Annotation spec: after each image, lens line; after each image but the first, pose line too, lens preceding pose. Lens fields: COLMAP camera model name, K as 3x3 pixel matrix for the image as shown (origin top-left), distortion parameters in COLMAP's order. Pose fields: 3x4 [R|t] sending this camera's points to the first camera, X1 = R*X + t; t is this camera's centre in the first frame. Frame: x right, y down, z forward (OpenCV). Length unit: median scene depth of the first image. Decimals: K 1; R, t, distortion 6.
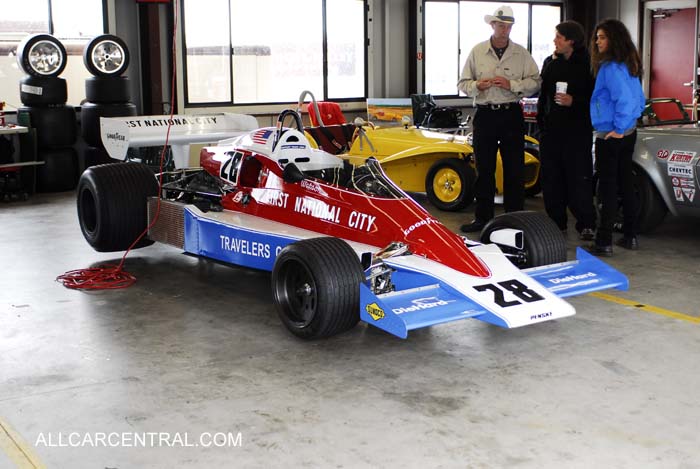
lens RADIAL K [[1007.1, 0, 350.0], [0, 1007.1, 234.5], [0, 0, 1]] dist [-0.019250, -0.045381]
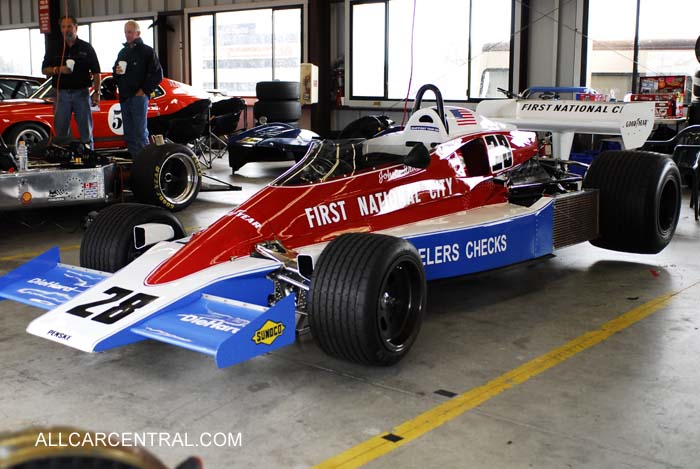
lens RADIAL K [[870.5, 0, 350.0], [0, 870.5, 234.5], [0, 0, 1]] dist [-0.047828, -0.021372]
pose [[0.301961, 0.175697, -0.936990, 0.614271], [-0.169646, 0.977086, 0.128544, -0.082249], [0.938104, 0.120142, 0.324848, 0.707309]]
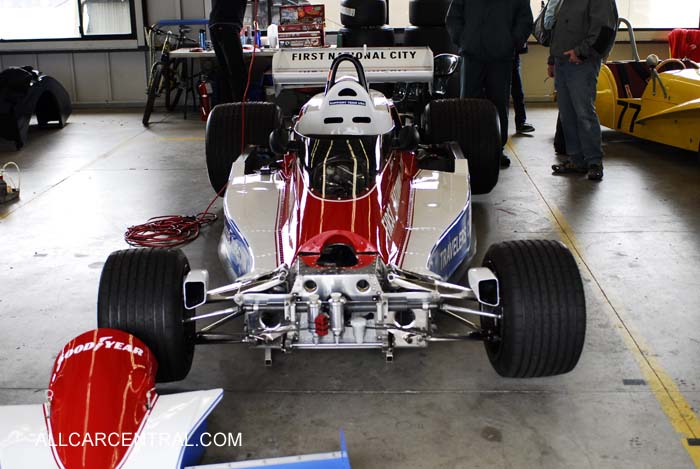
lens RADIAL K [[870.5, 0, 350.0], [0, 870.5, 234.5], [0, 0, 1]] dist [-0.047828, -0.021372]
pose [[0.817588, 0.155858, -0.554309, 0.329536], [-0.086954, 0.985049, 0.148717, -0.085831], [0.569201, -0.073390, 0.818917, 0.438353]]
